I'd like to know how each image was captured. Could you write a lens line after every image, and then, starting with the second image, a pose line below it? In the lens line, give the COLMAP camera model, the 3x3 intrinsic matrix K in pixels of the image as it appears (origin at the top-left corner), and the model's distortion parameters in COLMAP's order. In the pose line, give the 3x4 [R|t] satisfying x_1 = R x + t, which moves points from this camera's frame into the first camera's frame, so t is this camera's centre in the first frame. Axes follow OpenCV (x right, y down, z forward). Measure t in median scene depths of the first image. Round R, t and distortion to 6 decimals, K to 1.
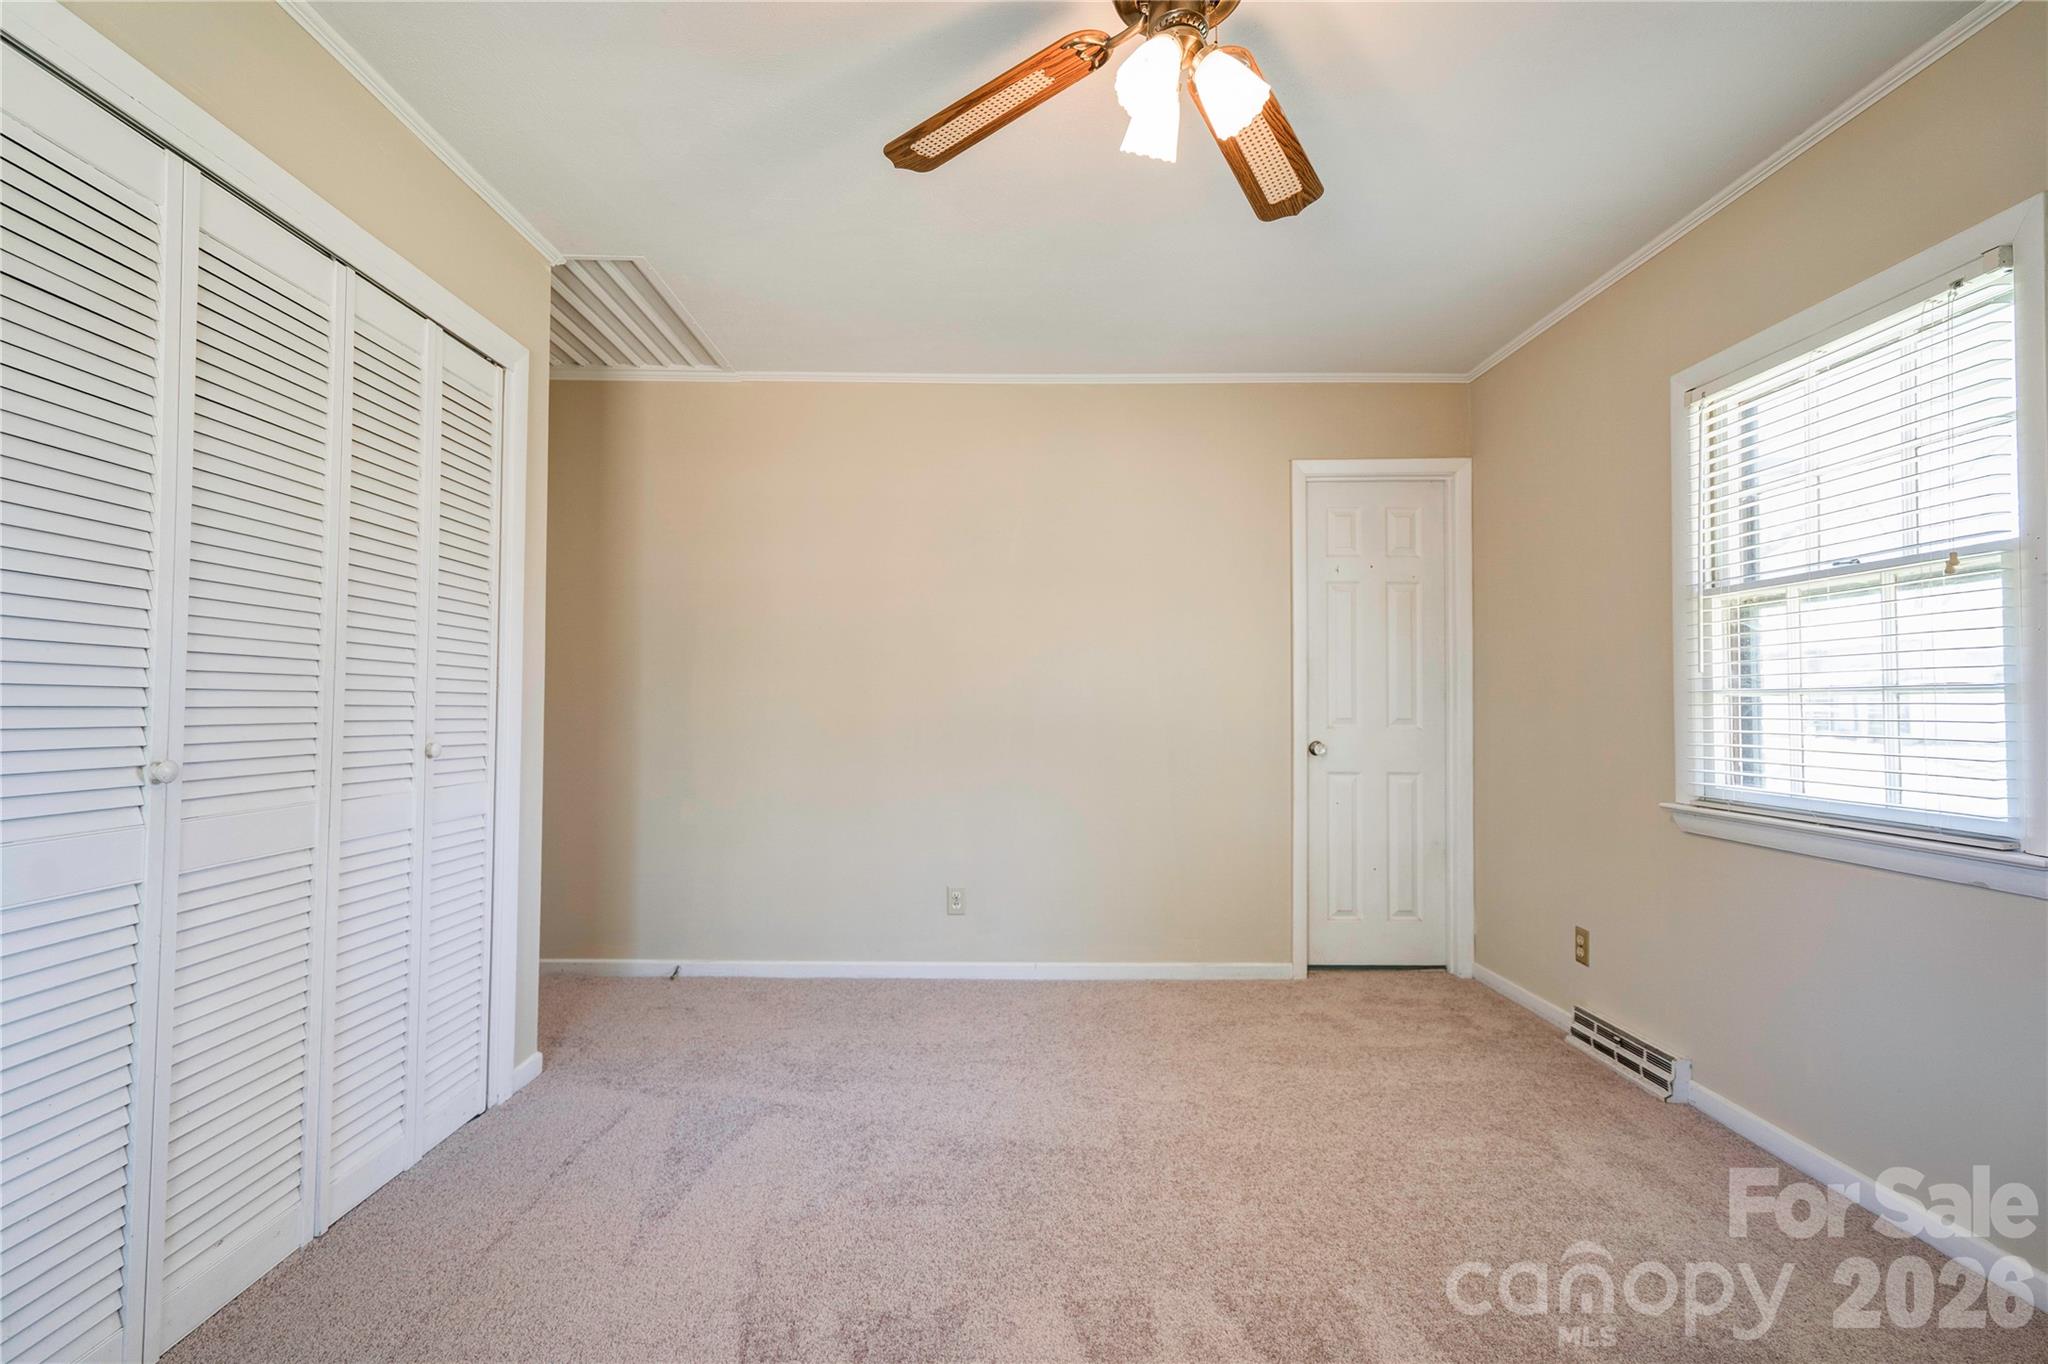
lens RADIAL K [[949.9, 0, 1010.0], [0, 949.9, 696.2], [0, 0, 1]] dist [-0.003201, 0.007577]
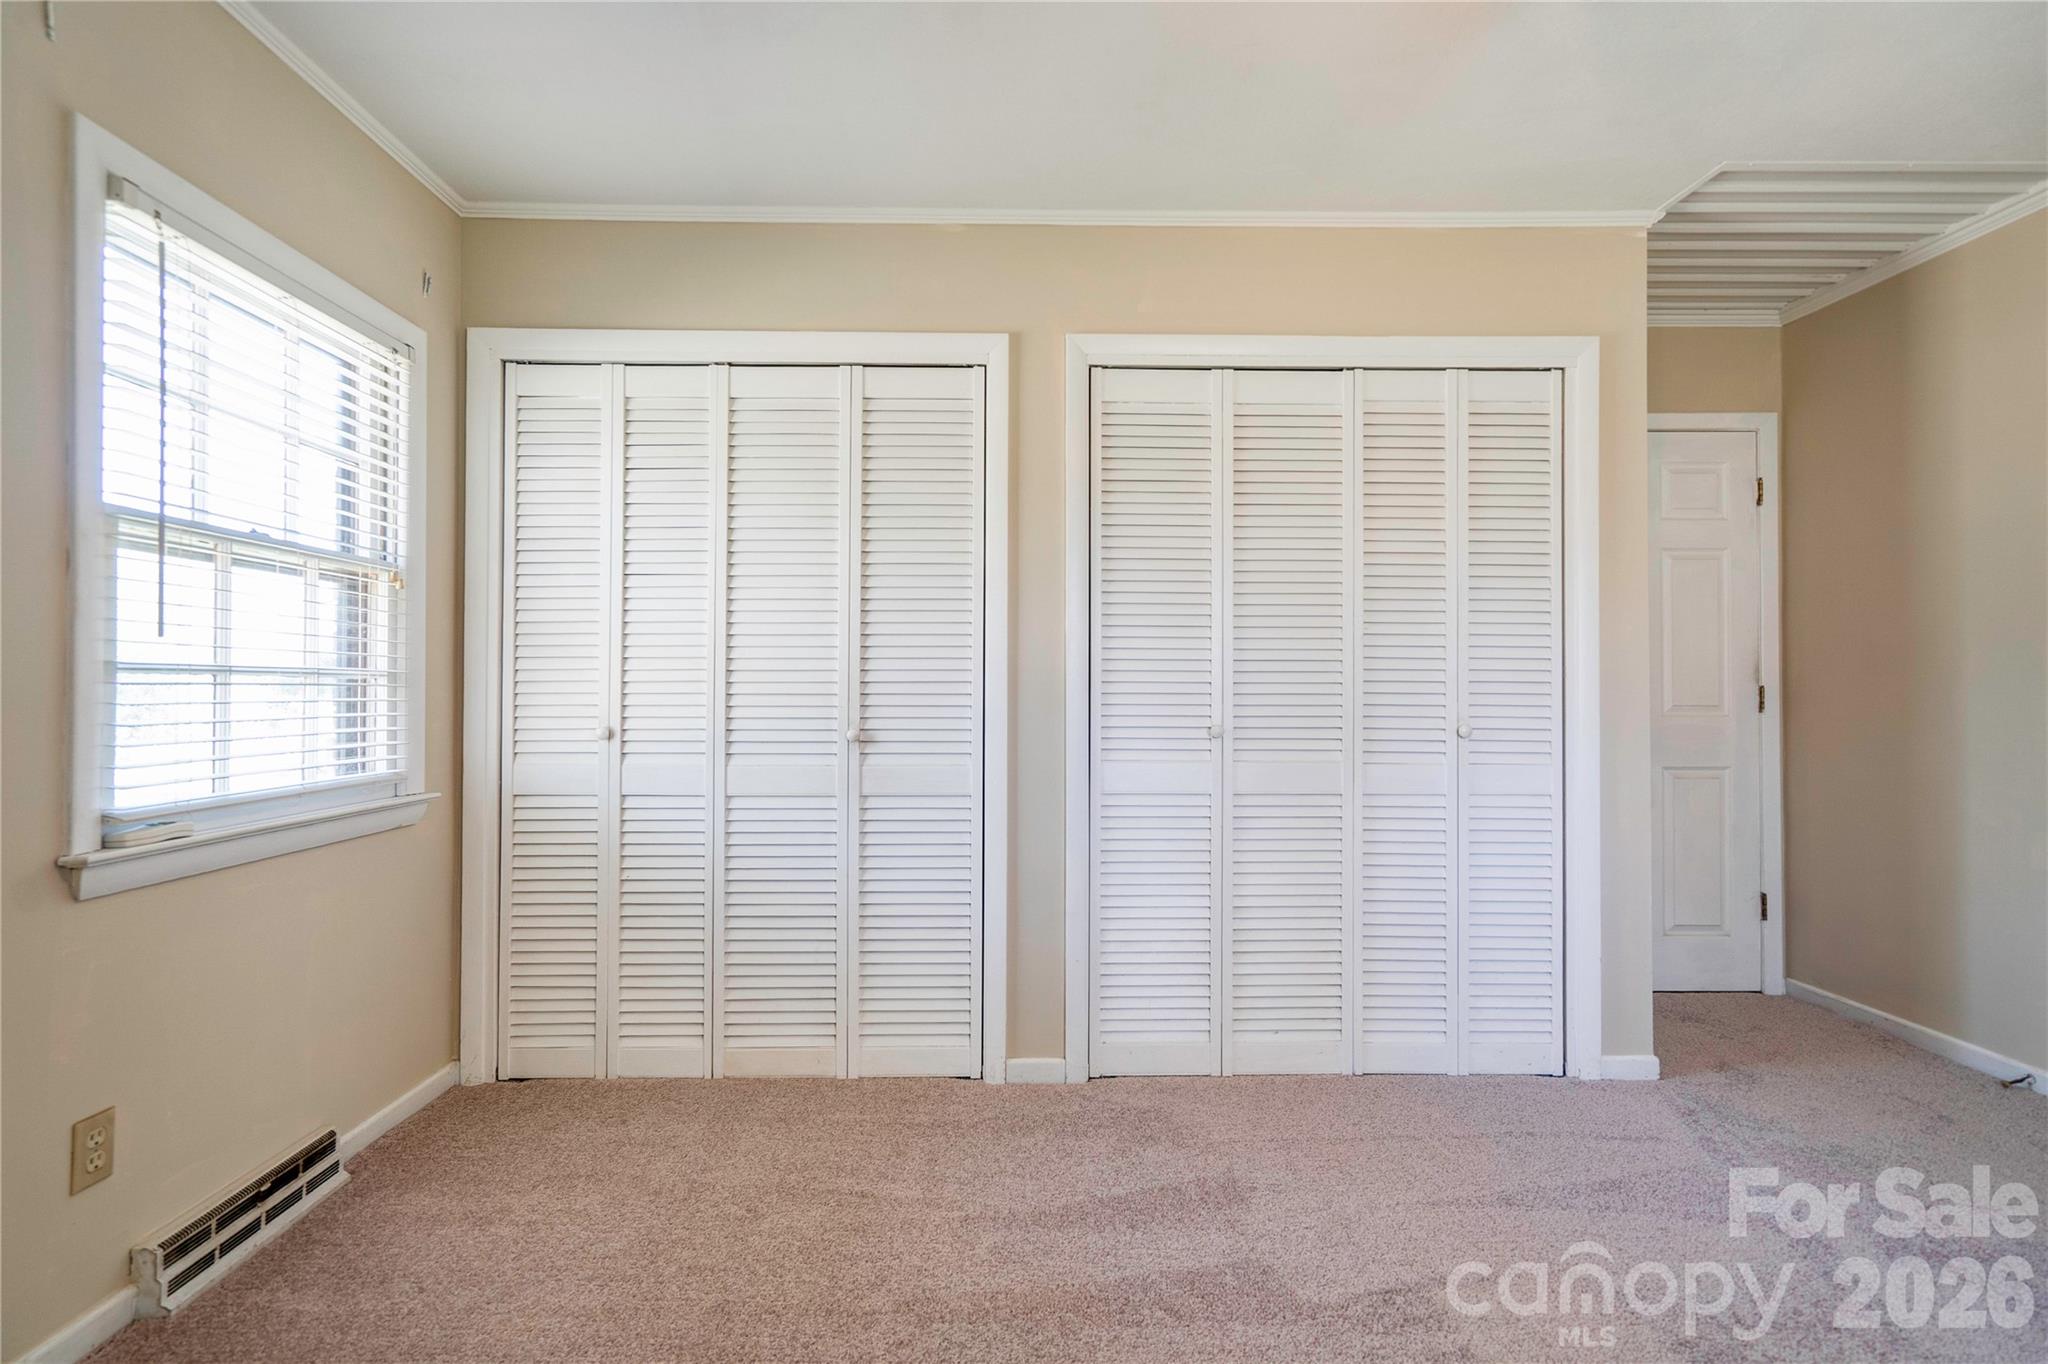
lens RADIAL K [[949.9, 0, 1009.9], [0, 949.9, 690.1], [0, 0, 1]] dist [-0.003201, 0.007577]
pose [[-0.019480, -0.003308, -0.999805, 0.595615], [0.009505, 0.999949, -0.003493, 0.005063], [0.999765, -0.009571, -0.019447, 0.471016]]
